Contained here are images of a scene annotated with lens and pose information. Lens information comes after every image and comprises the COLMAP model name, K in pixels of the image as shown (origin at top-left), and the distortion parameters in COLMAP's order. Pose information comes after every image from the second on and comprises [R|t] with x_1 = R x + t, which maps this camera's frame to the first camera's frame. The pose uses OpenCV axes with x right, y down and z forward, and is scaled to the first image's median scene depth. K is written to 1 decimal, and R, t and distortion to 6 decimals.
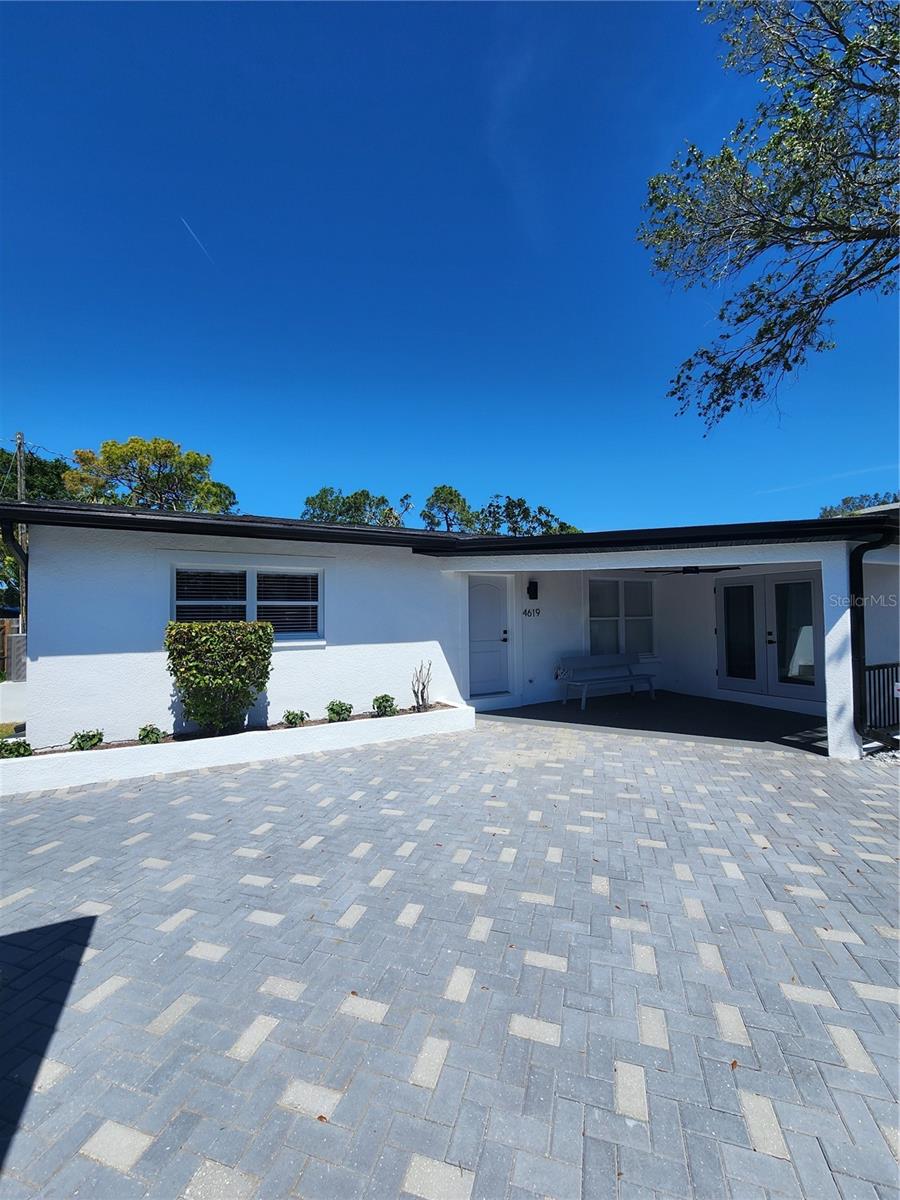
lens RADIAL K [[494.1, 0, 448.6], [0, 494.1, 599.1], [0, 0, 1]] dist [-0.000624, 0.000988]
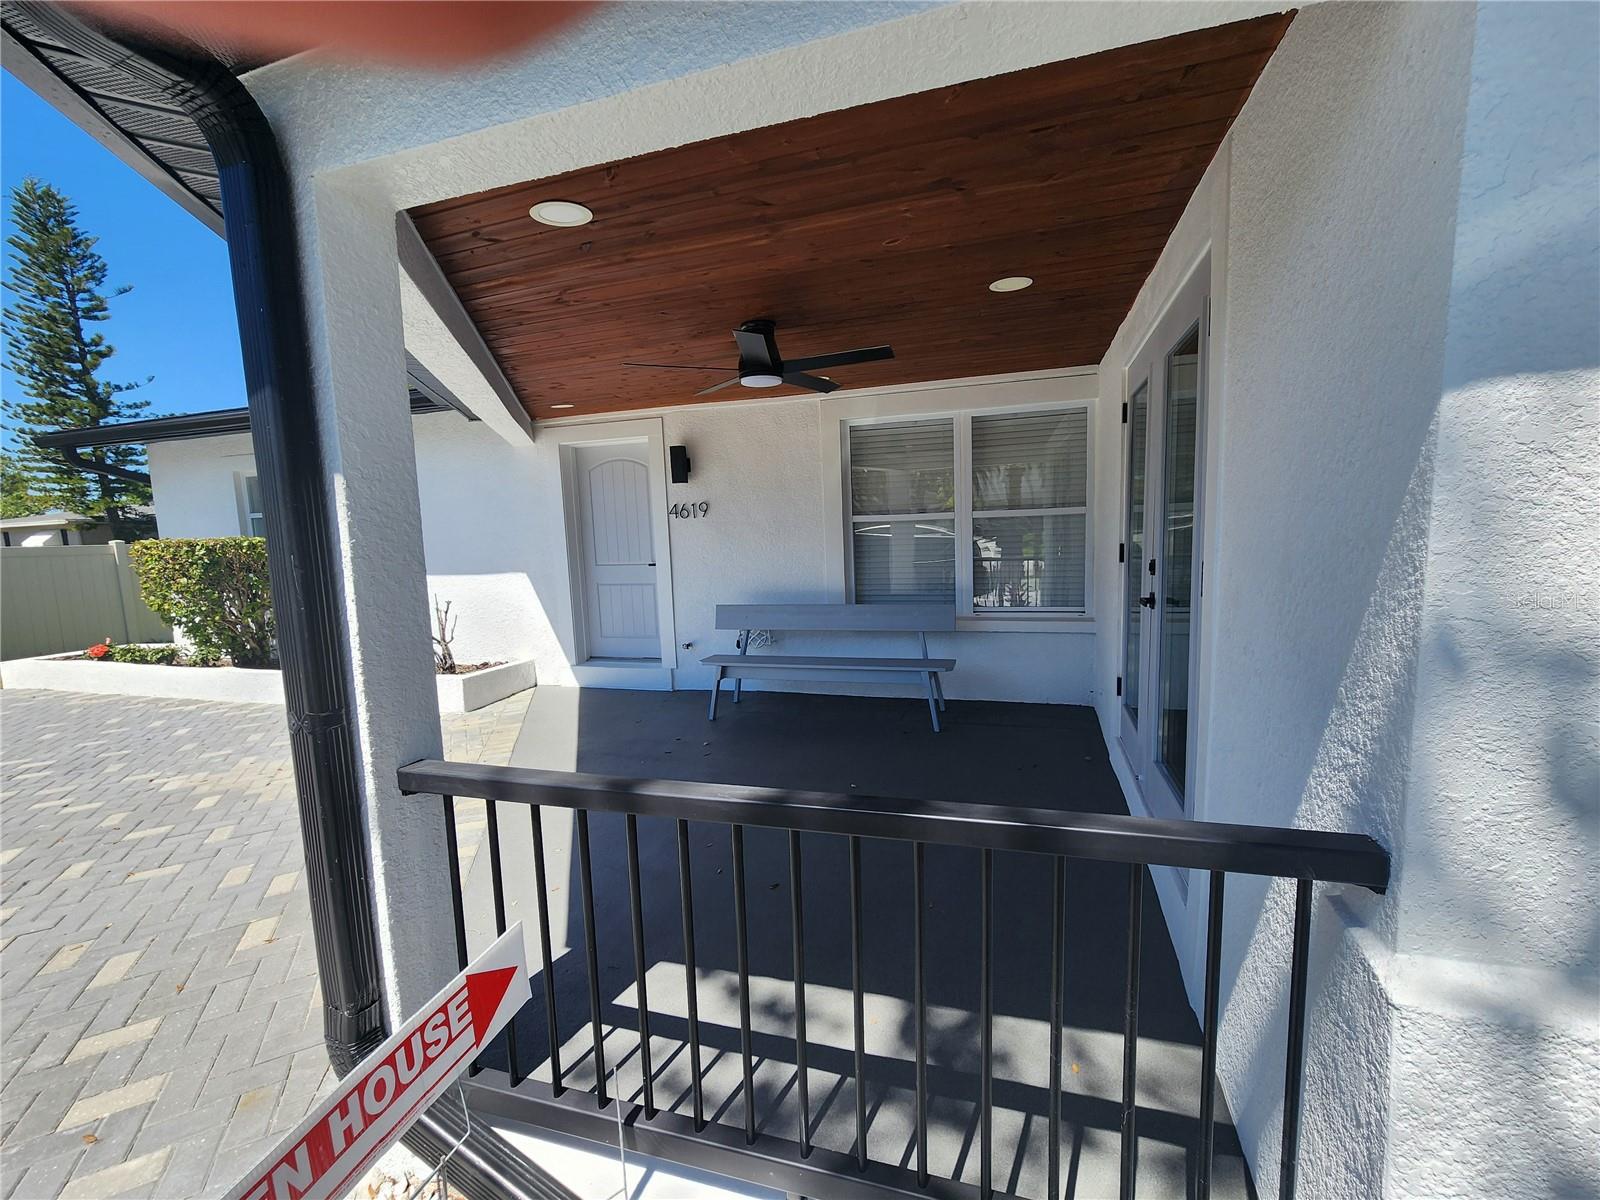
lens RADIAL K [[658.8, 0, 796.1], [0, 658.8, 609.1], [0, 0, 1]] dist [-0.000624, 0.000988]
pose [[0.708795, 0.078341, -0.701051, 0.697380], [0.049881, 0.985760, 0.160589, 0.023529], [0.703649, -0.148793, 0.694794, 0.583645]]
